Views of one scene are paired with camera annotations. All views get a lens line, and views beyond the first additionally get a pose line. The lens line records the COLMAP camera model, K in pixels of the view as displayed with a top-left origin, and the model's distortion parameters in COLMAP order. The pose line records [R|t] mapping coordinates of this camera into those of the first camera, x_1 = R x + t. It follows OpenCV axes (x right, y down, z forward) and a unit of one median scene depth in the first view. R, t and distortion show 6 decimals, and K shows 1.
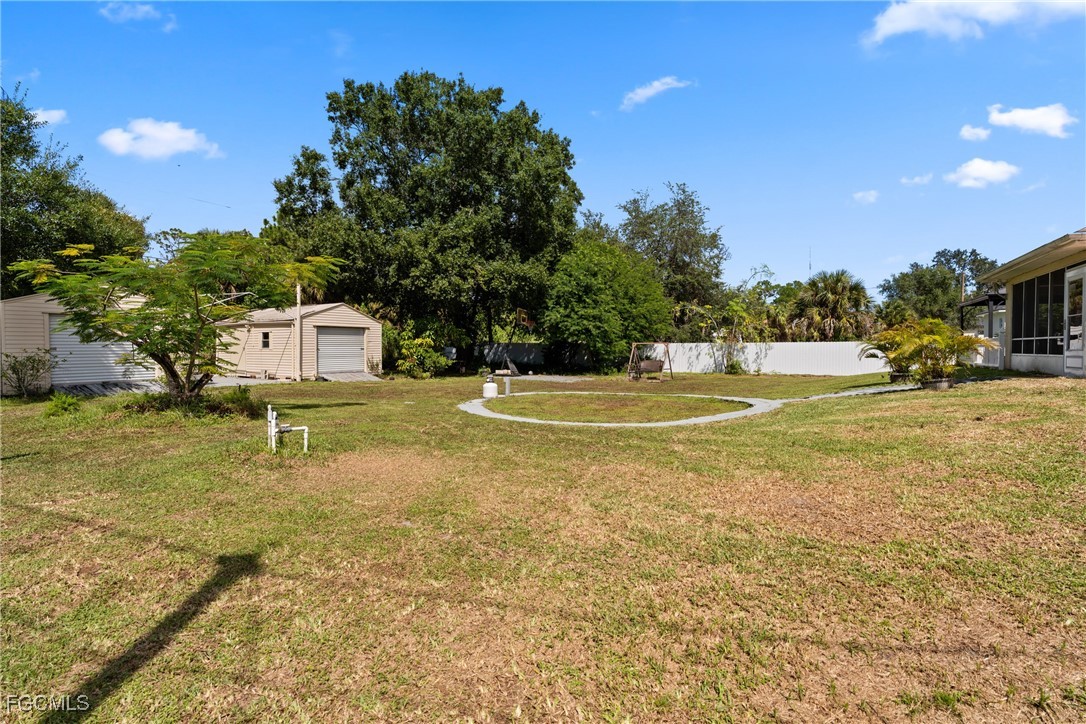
lens RADIAL K [[486.3, 0, 558.1], [0, 486.3, 350.1], [0, 0, 1]] dist [-0.006776, 0.002536]
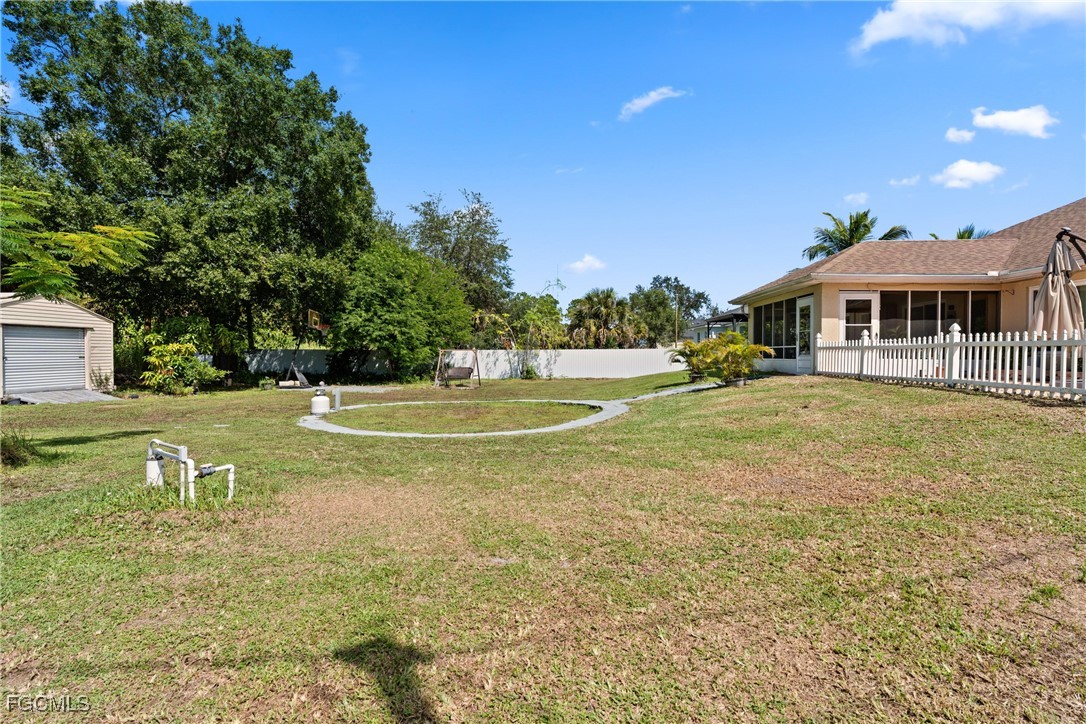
lens RADIAL K [[486.3, 0, 553.0], [0, 486.3, 357.0], [0, 0, 1]] dist [-0.006776, 0.002536]
pose [[0.887924, -0.004796, 0.459965, -0.106600], [0.004577, 0.999988, 0.001590, -0.000828], [-0.459967, 0.000693, 0.887936, 0.032519]]
